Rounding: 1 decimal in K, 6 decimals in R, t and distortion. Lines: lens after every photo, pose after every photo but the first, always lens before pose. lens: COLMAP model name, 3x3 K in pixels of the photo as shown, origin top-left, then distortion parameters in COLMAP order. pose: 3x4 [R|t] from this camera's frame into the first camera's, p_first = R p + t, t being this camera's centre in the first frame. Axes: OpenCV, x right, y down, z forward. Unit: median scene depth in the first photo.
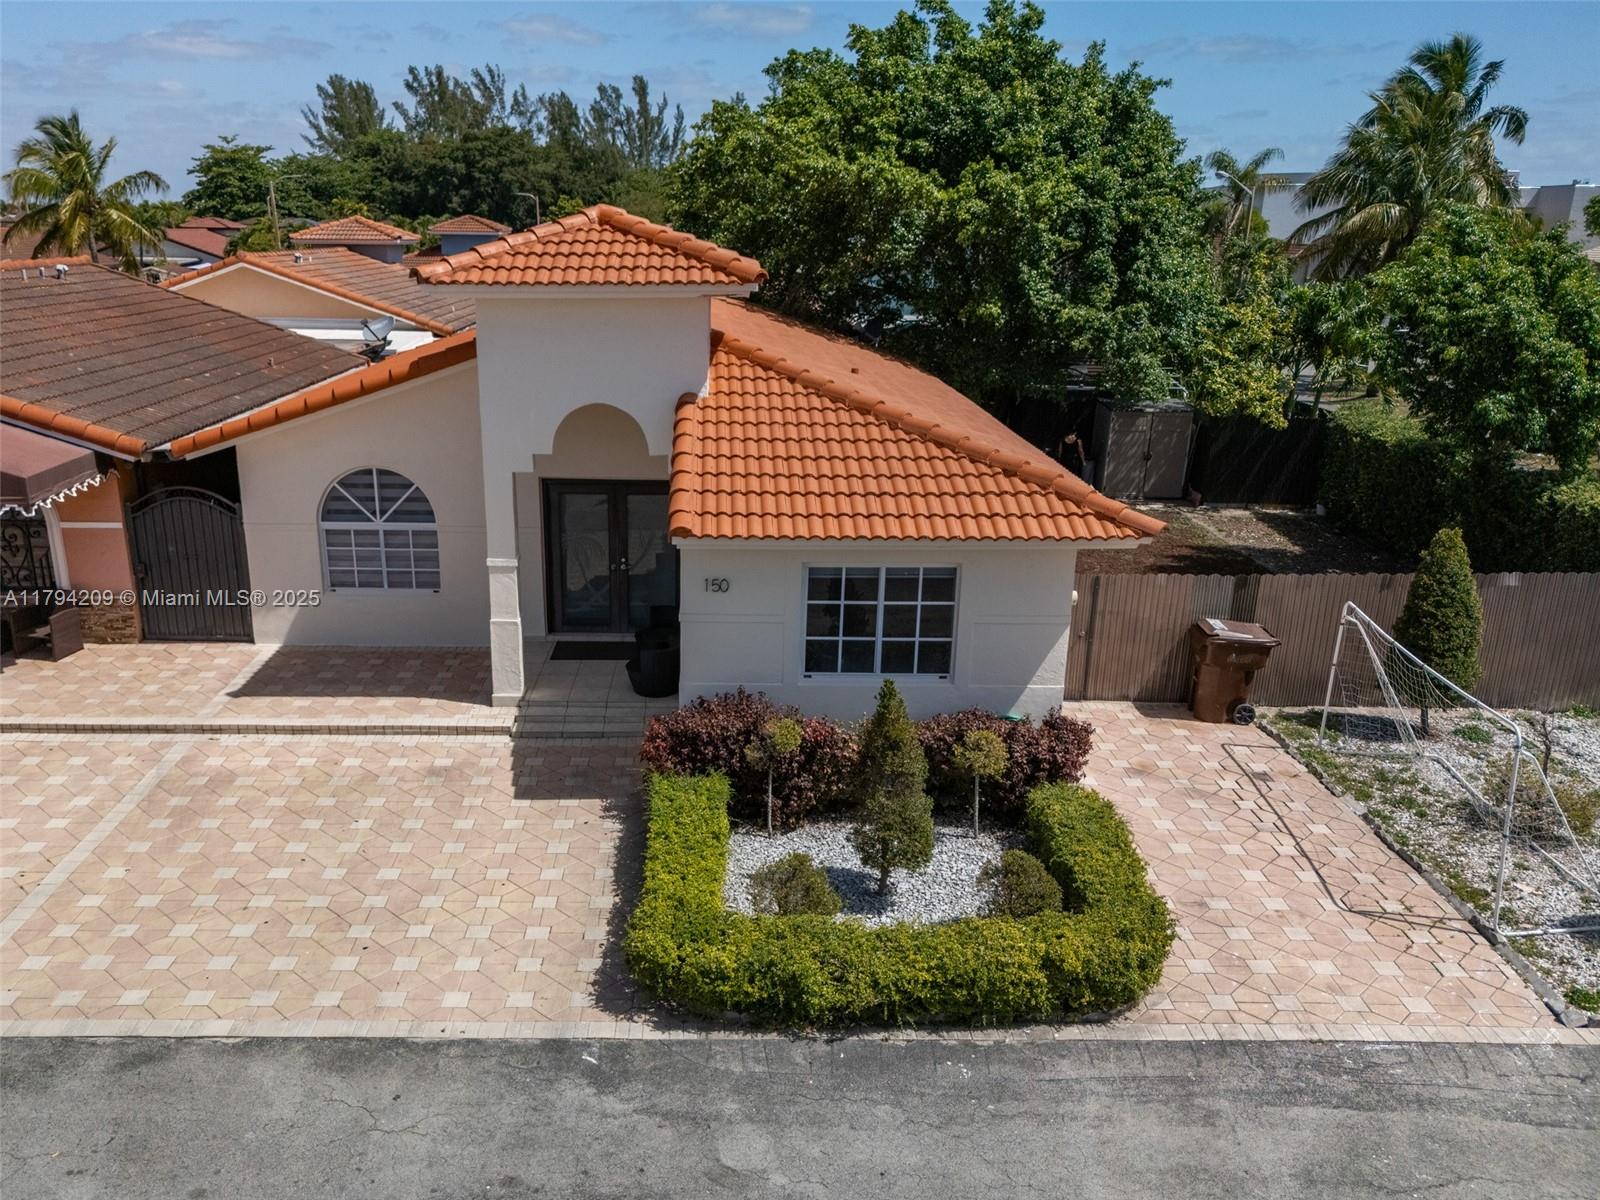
lens RADIAL K [[1316.7, 0, 706.3], [0, 1316.7, 670.4], [0, 0, 1]] dist [0.069575, -0.062197]
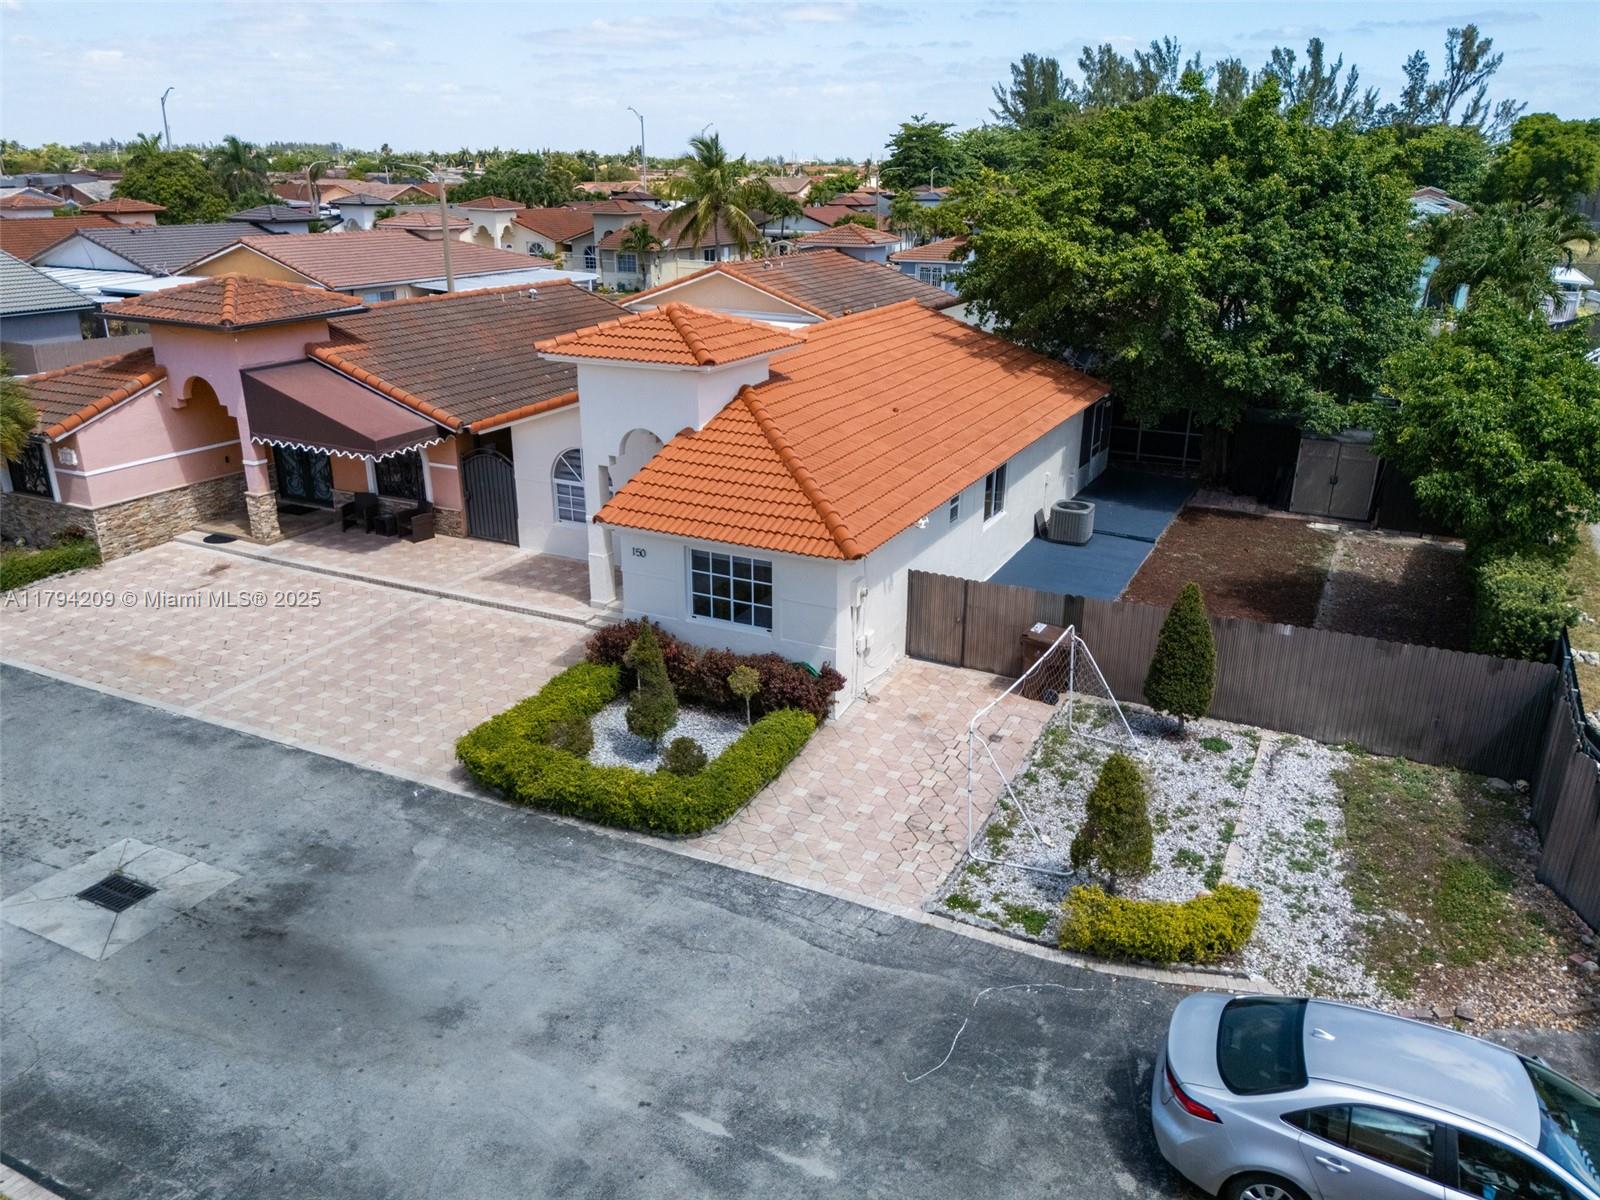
lens RADIAL K [[1183.9, 0, 800.0], [0, 1183.9, 600.0], [0, 0, 1]] dist [0.064745, -0.054521]
pose [[0.896716, 0.148934, -0.416796, 0.689476], [-0.140309, 0.988770, 0.051452, -0.094005], [0.419778, 0.012342, 0.907543, -0.209242]]
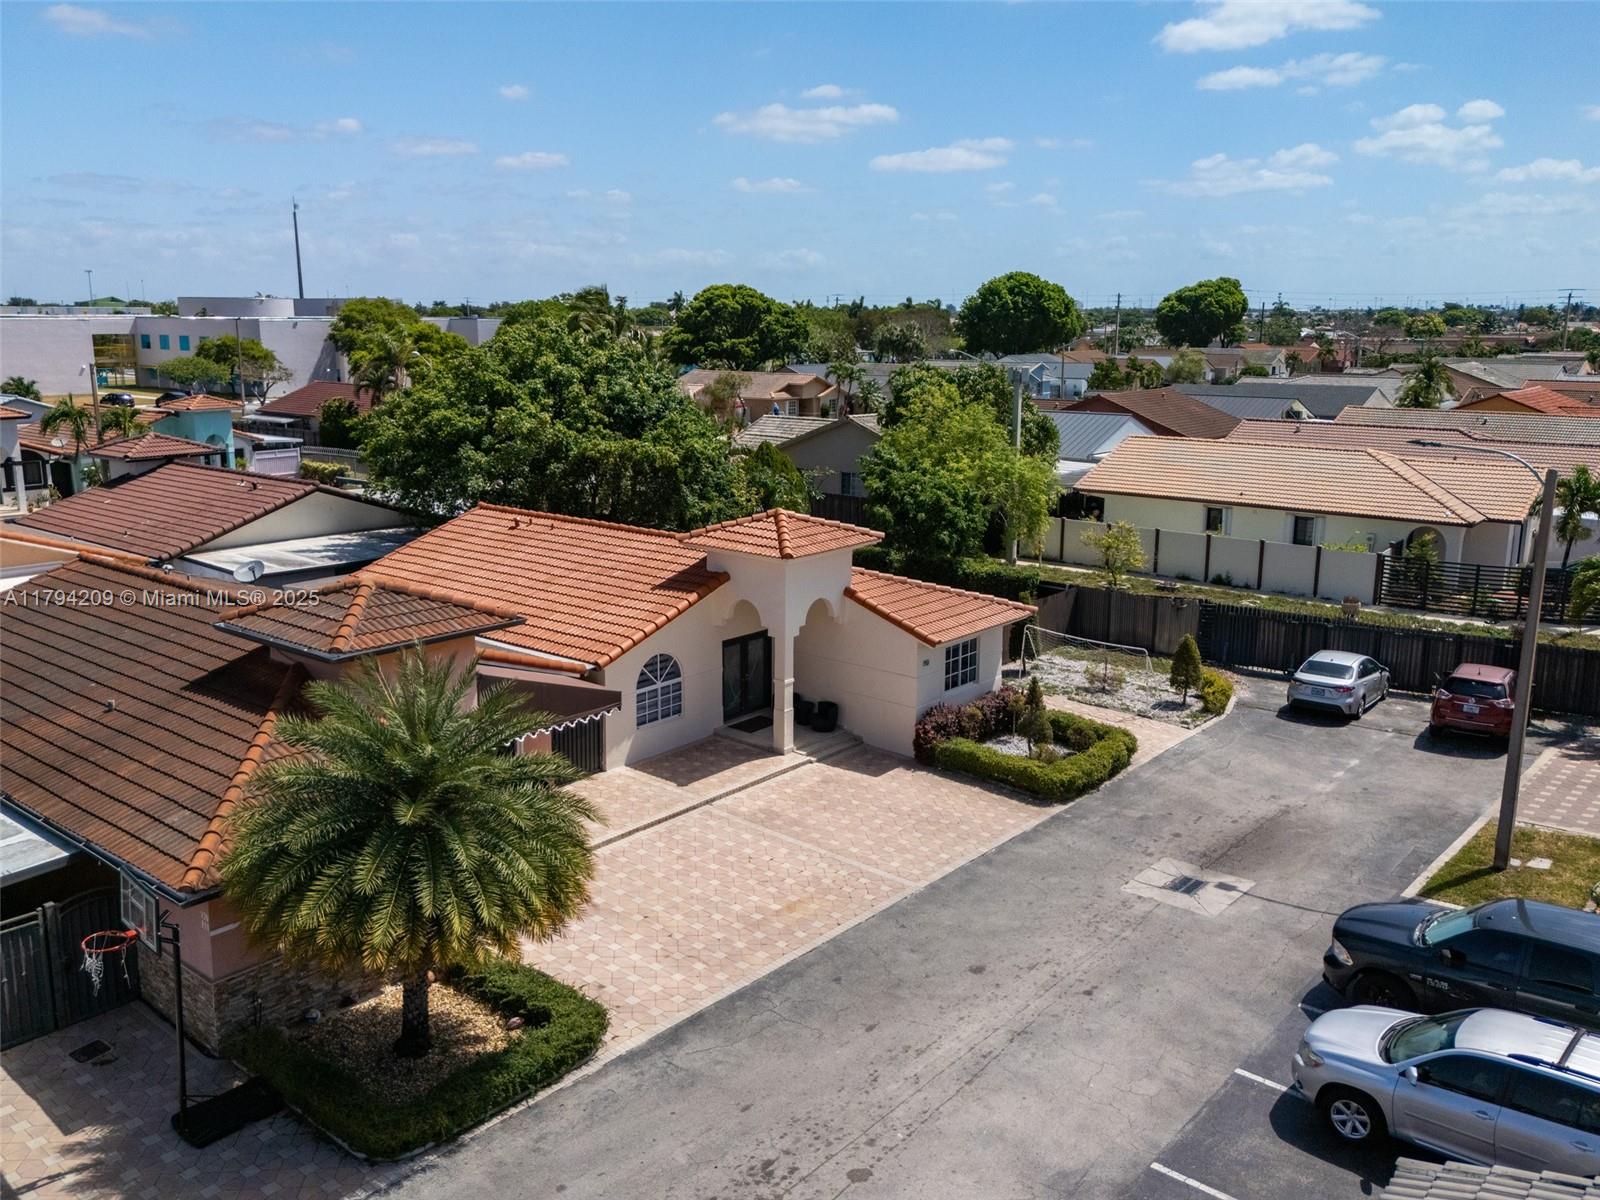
lens RADIAL K [[1344.3, 0, 757.4], [0, 1344.3, 601.0], [0, 0, 1]] dist [0.079983, -0.216884]
pose [[0.653538, -0.167631, 0.738097, -1.694420], [0.246628, 0.969109, 0.001723, -0.217142], [-0.715585, 0.180910, 0.674692, -0.385997]]
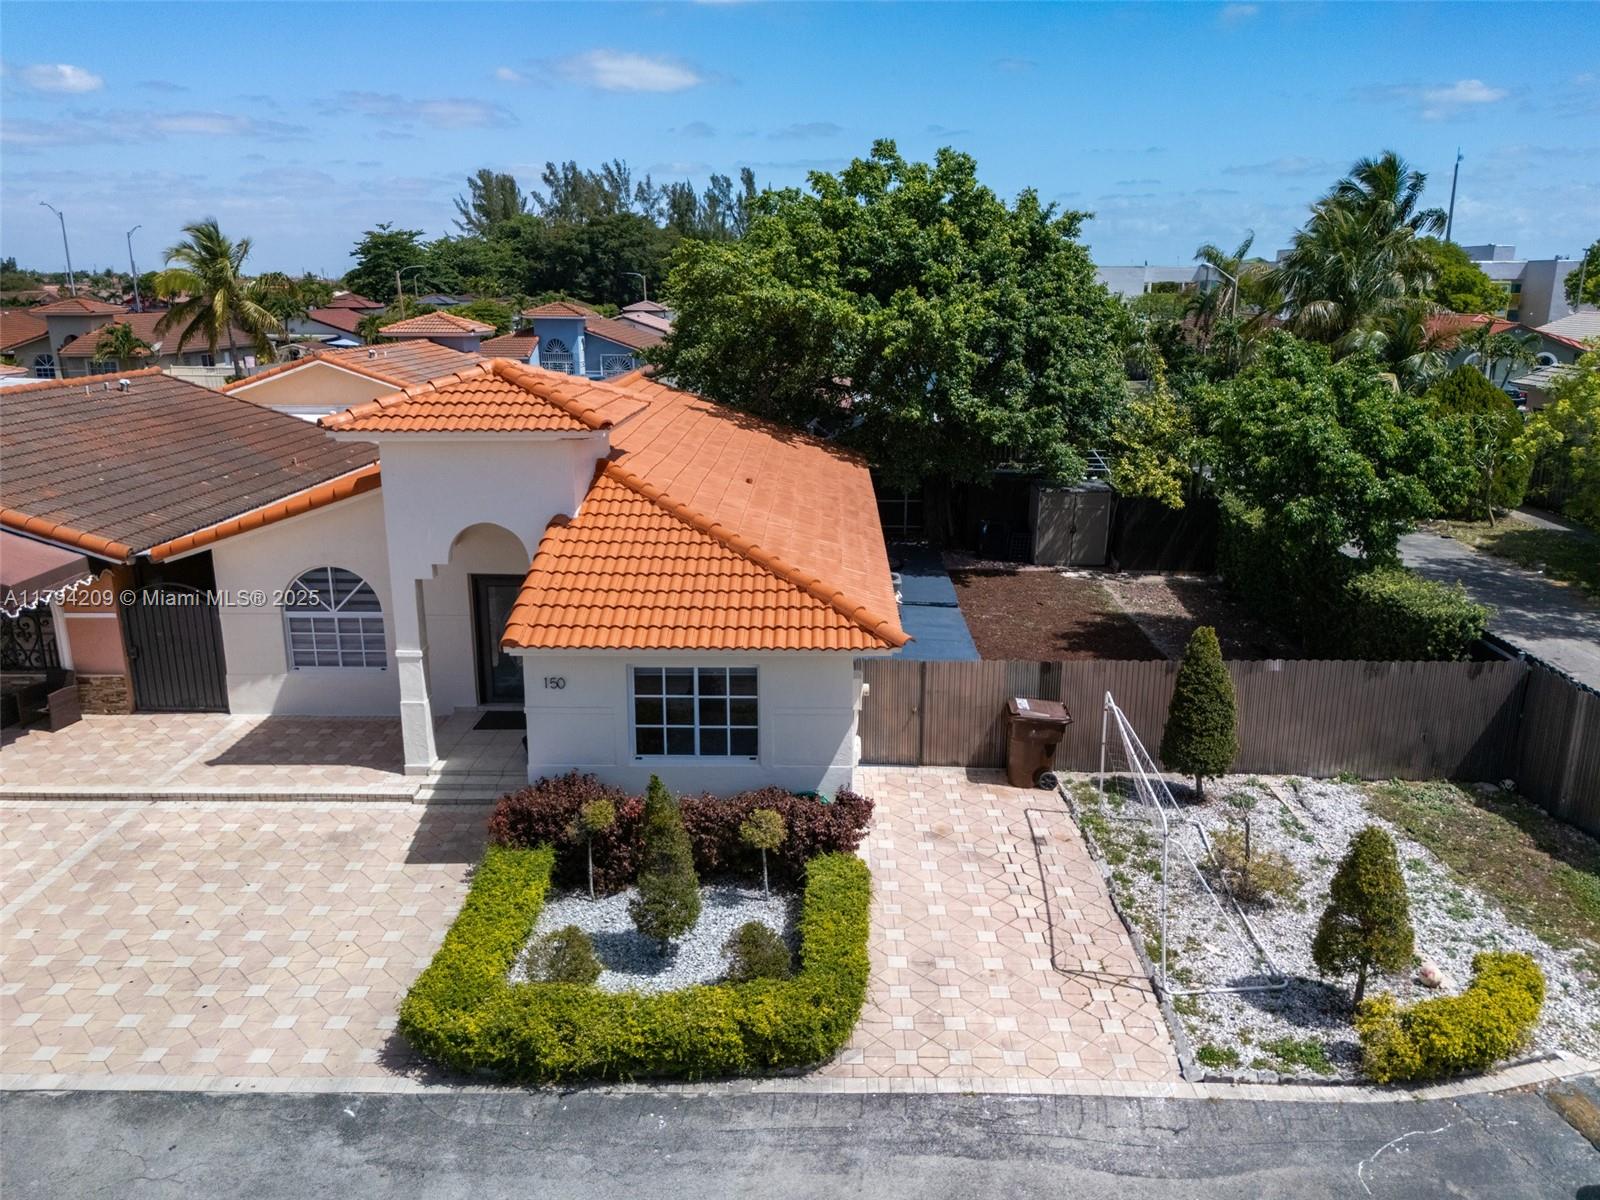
lens RADIAL K [[1183.9, 0, 800.0], [0, 1183.9, 600.0], [0, 0, 1]] dist [0.064745, -0.054521]
pose [[0.999837, -0.001515, -0.017978, 0.213174], [0.000303, 0.997740, -0.067199, -0.058060], [0.018039, 0.067183, 0.997578, -0.060487]]
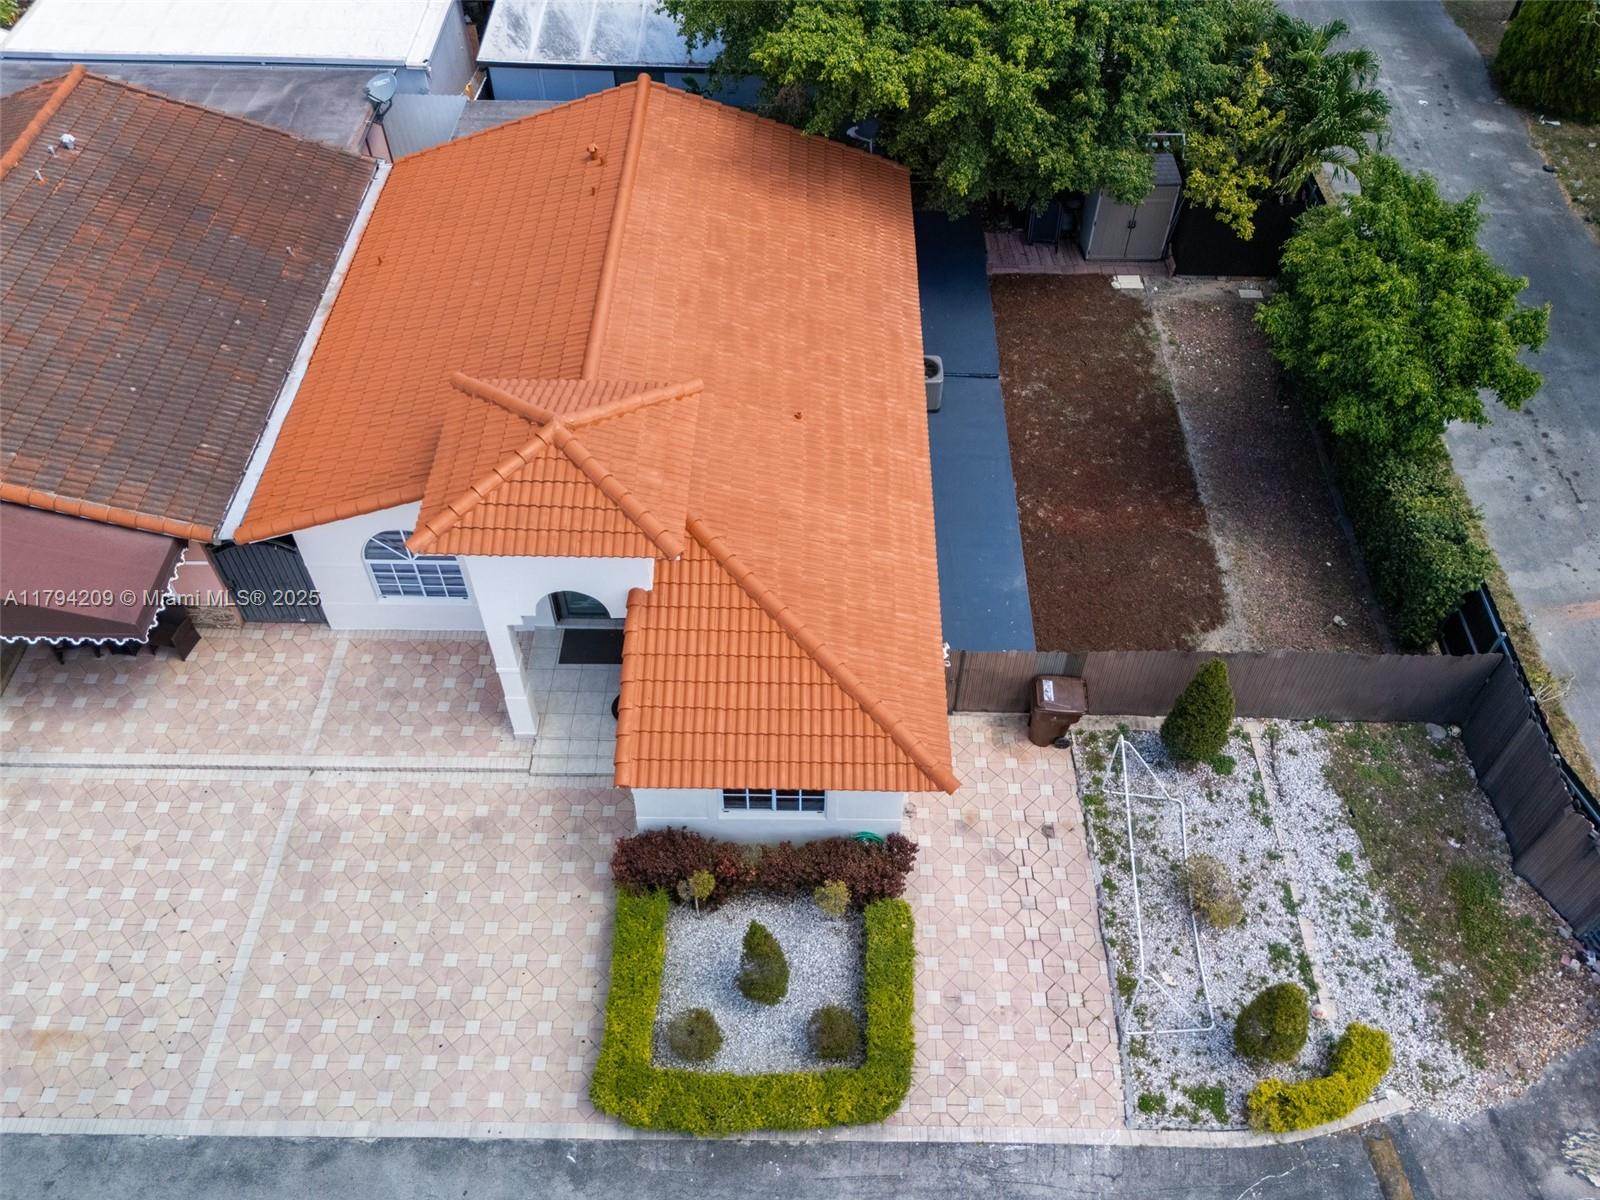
lens RADIAL K [[1284.4, 0, 796.2], [0, 1284.4, 621.2], [0, 0, 1]] dist [0.060516, -0.041841]
pose [[0.999931, 0.004231, -0.010927, 0.148527], [0.001907, 0.861326, 0.508048, -0.782407], [0.011562, -0.508034, 0.861259, -0.089647]]
